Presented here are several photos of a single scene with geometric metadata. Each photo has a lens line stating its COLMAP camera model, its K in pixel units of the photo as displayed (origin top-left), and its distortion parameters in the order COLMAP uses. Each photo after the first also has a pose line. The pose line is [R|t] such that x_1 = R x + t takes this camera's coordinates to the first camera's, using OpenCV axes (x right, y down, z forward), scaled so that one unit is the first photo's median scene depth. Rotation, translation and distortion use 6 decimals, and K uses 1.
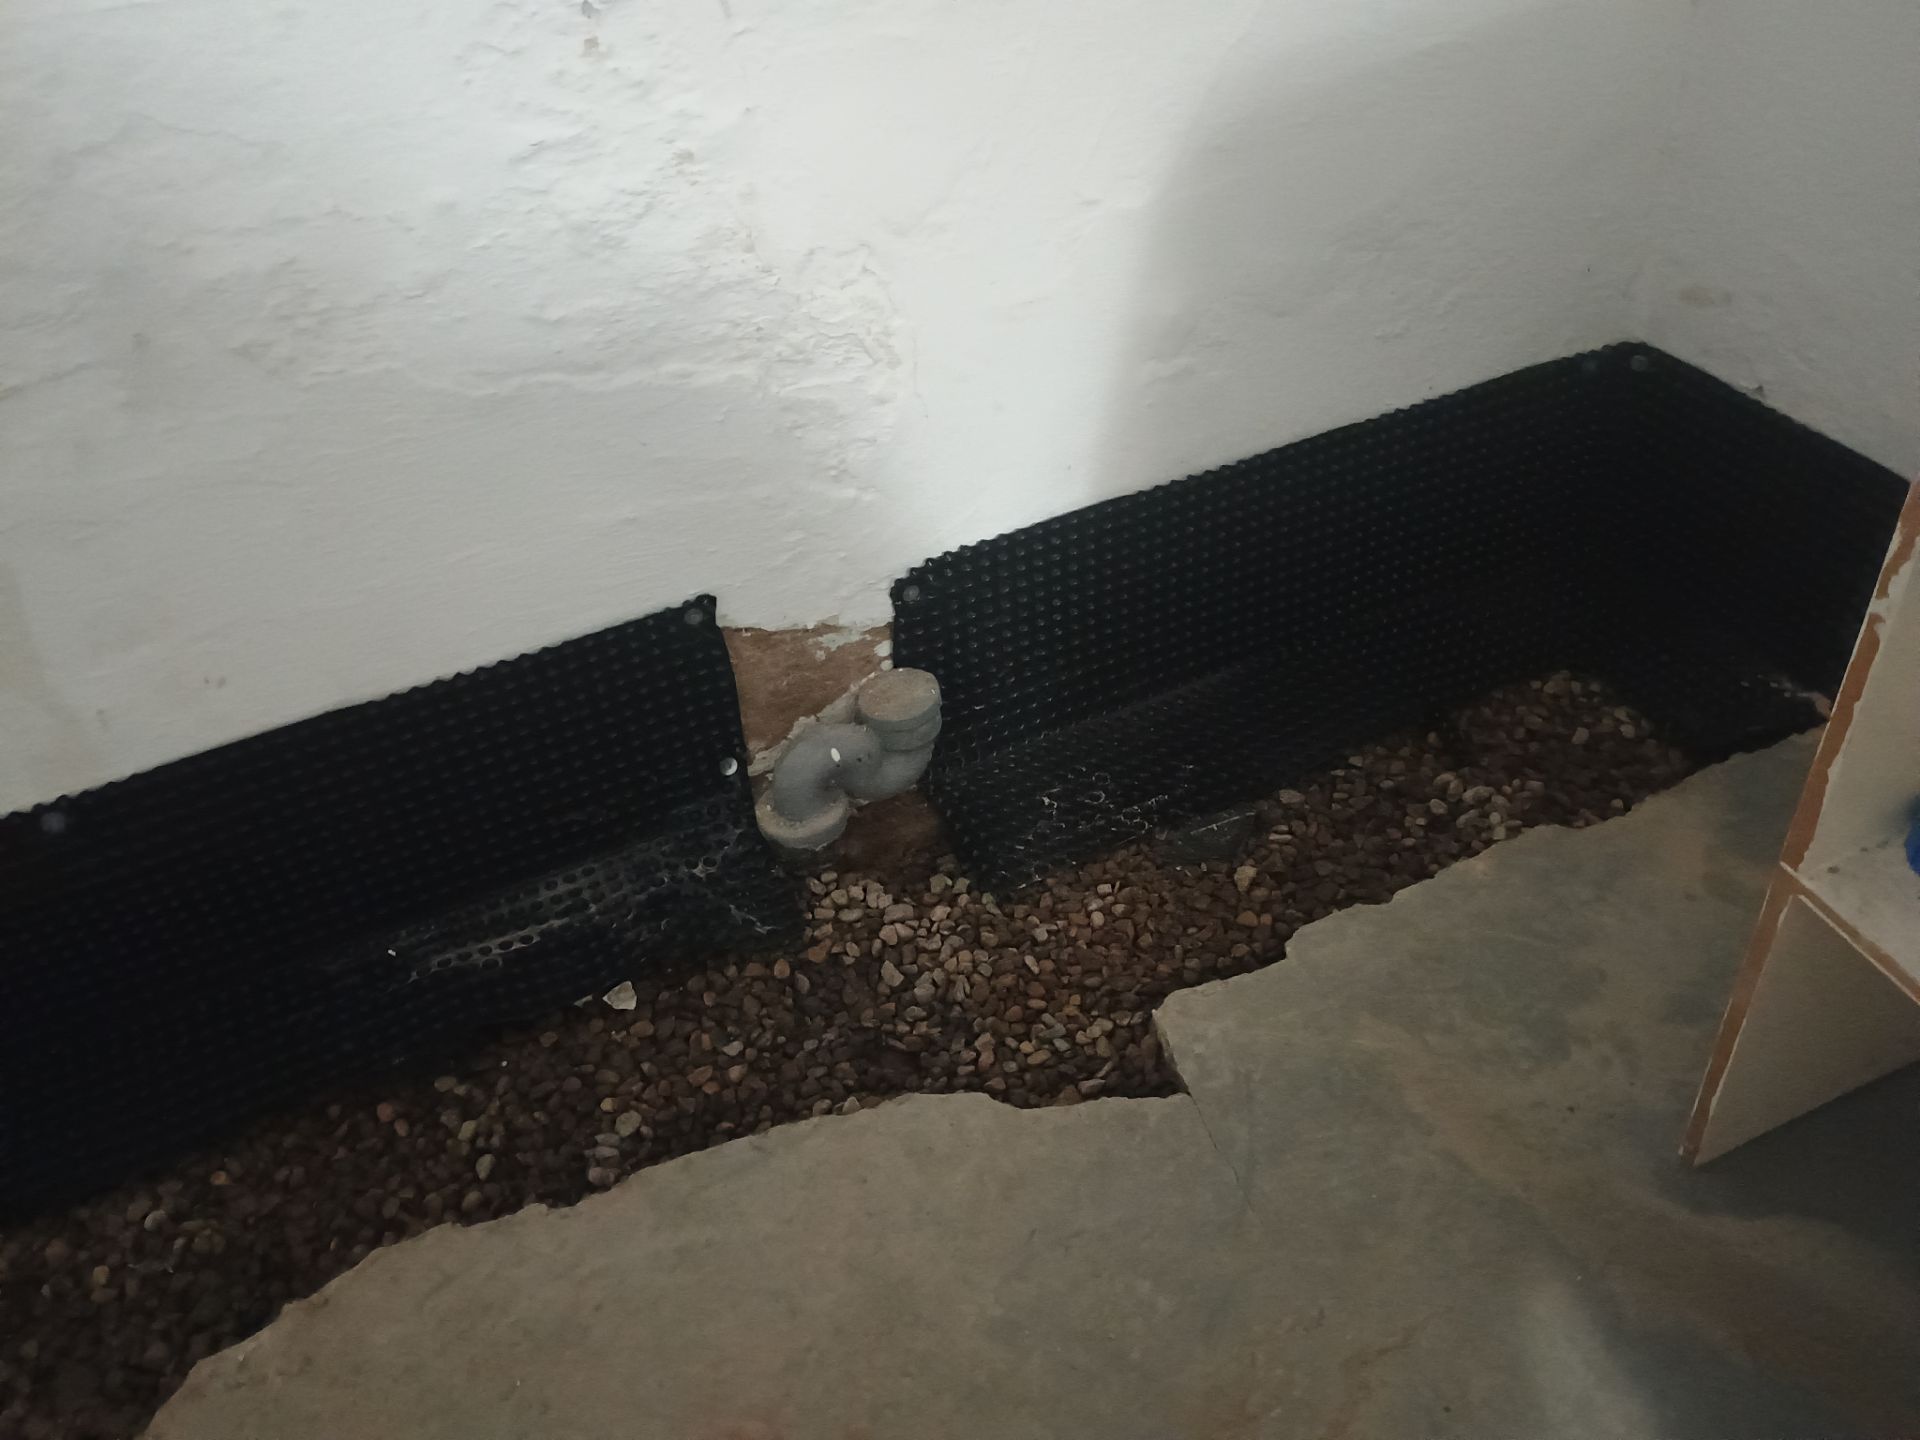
lens RADIAL K [[1706.0, 0, 956.8], [0, 1706.0, 743.0], [0, 0, 1]] dist [0.063153, -0.076720]
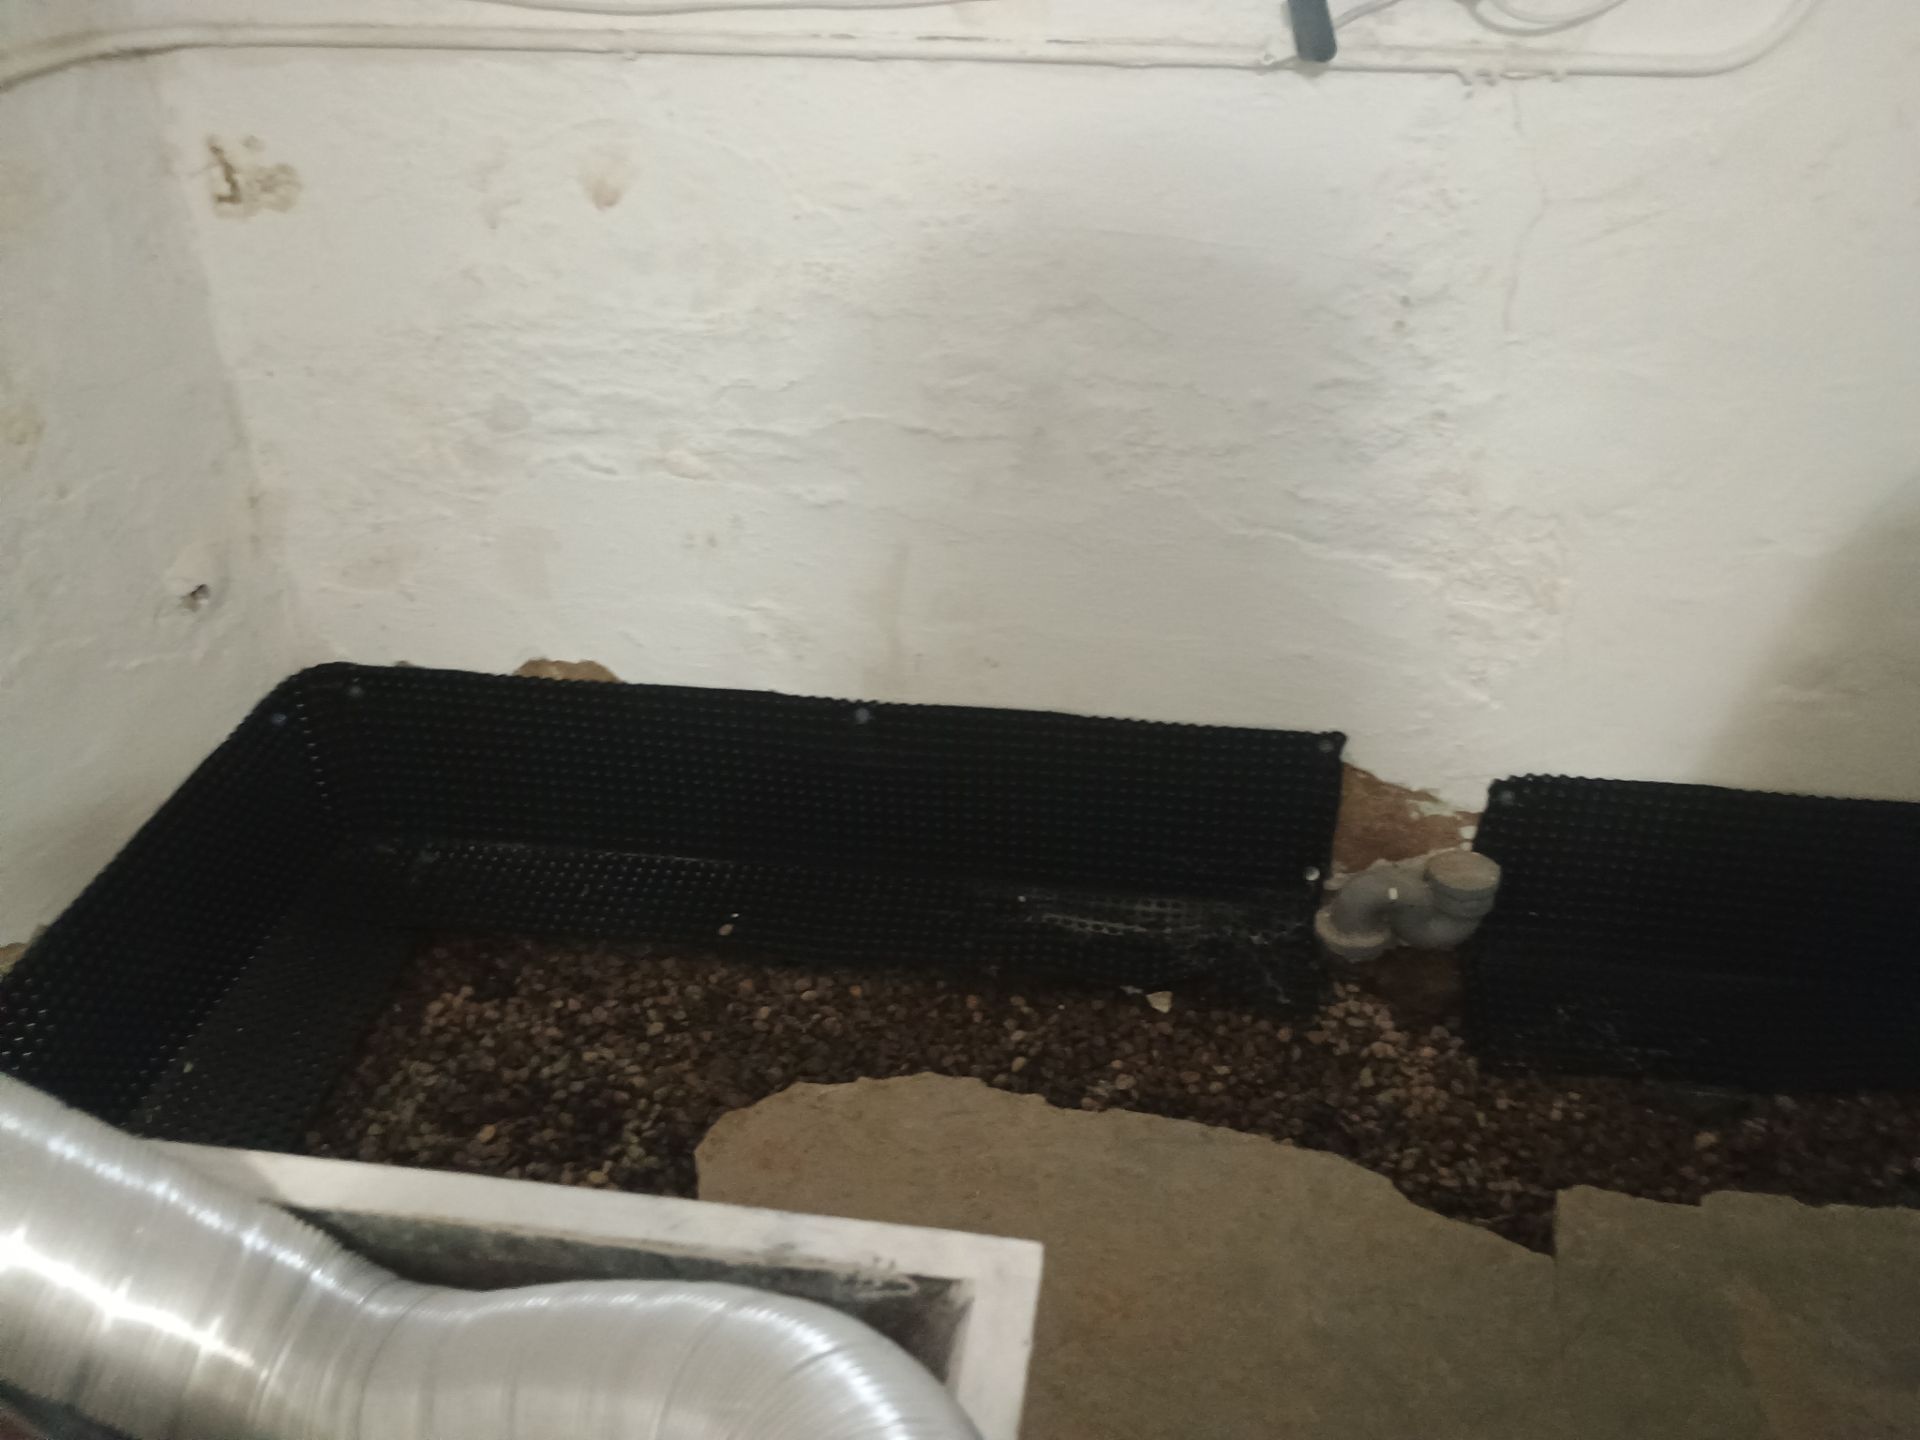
lens RADIAL K [[1706.0, 0, 956.8], [0, 1706.0, 743.0], [0, 0, 1]] dist [0.063153, -0.076720]
pose [[0.840288, 0.349983, -0.414037, 0.143214], [-0.397142, 0.917245, -0.030657, 0.073107], [0.369044, 0.190192, 0.909744, -0.267157]]
